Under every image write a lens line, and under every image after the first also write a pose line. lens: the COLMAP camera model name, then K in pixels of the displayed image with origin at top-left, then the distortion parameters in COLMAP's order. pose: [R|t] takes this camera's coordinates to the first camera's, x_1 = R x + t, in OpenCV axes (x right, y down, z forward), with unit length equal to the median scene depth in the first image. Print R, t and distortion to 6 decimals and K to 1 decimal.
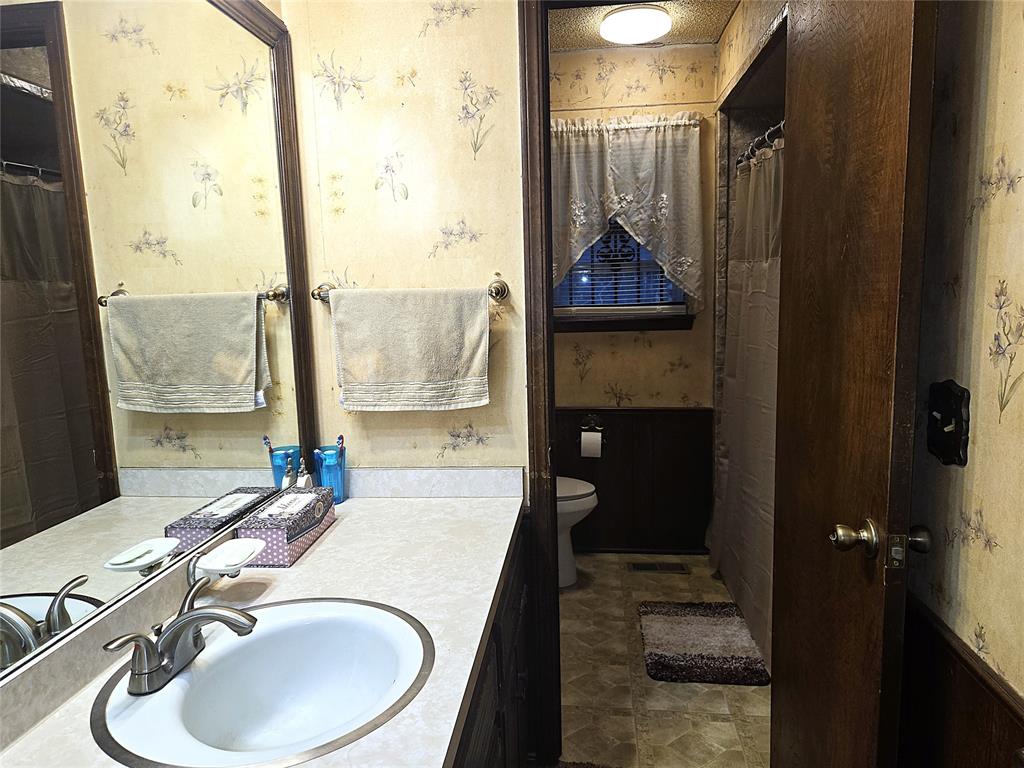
lens RADIAL K [[682.5, 0, 518.2], [0, 682.5, 384.7], [0, 0, 1]] dist [0.054466, -0.035579]
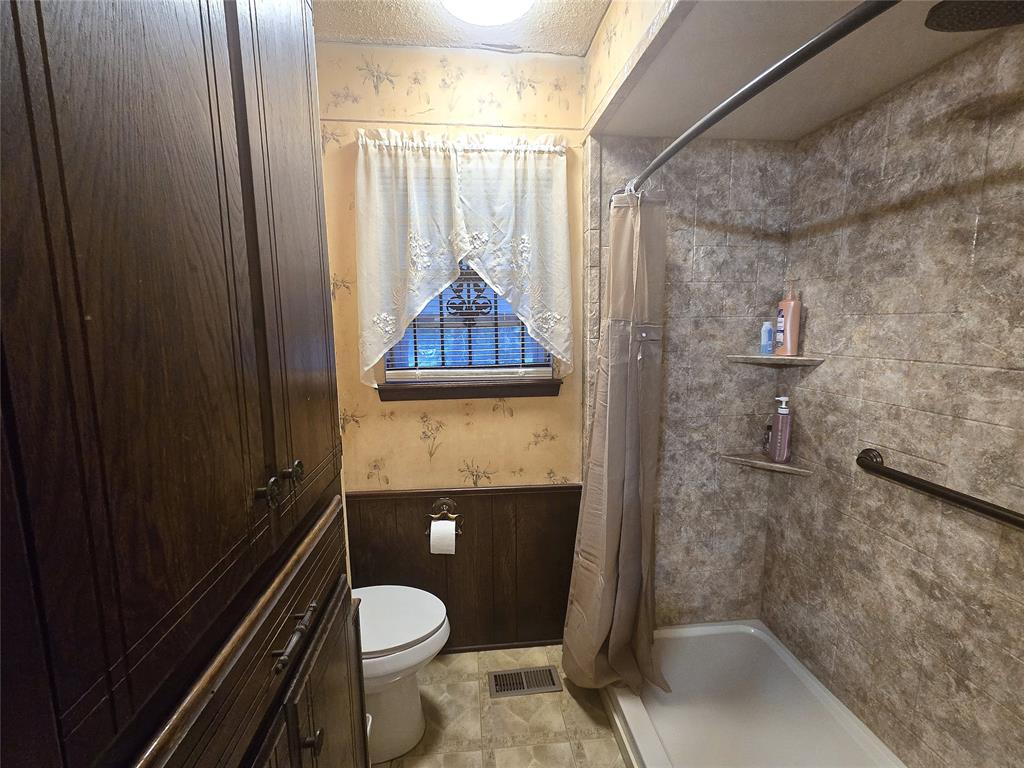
lens RADIAL K [[445.5, 0, 512.9], [0, 445.5, 383.5], [0, 0, 1]] dist [0.006129, -0.003303]
pose [[0.975910, -0.013841, 0.217733, 0.078800], [0.015597, 0.999858, -0.006349, -0.096755], [-0.217615, 0.009592, 0.975988, 0.482949]]
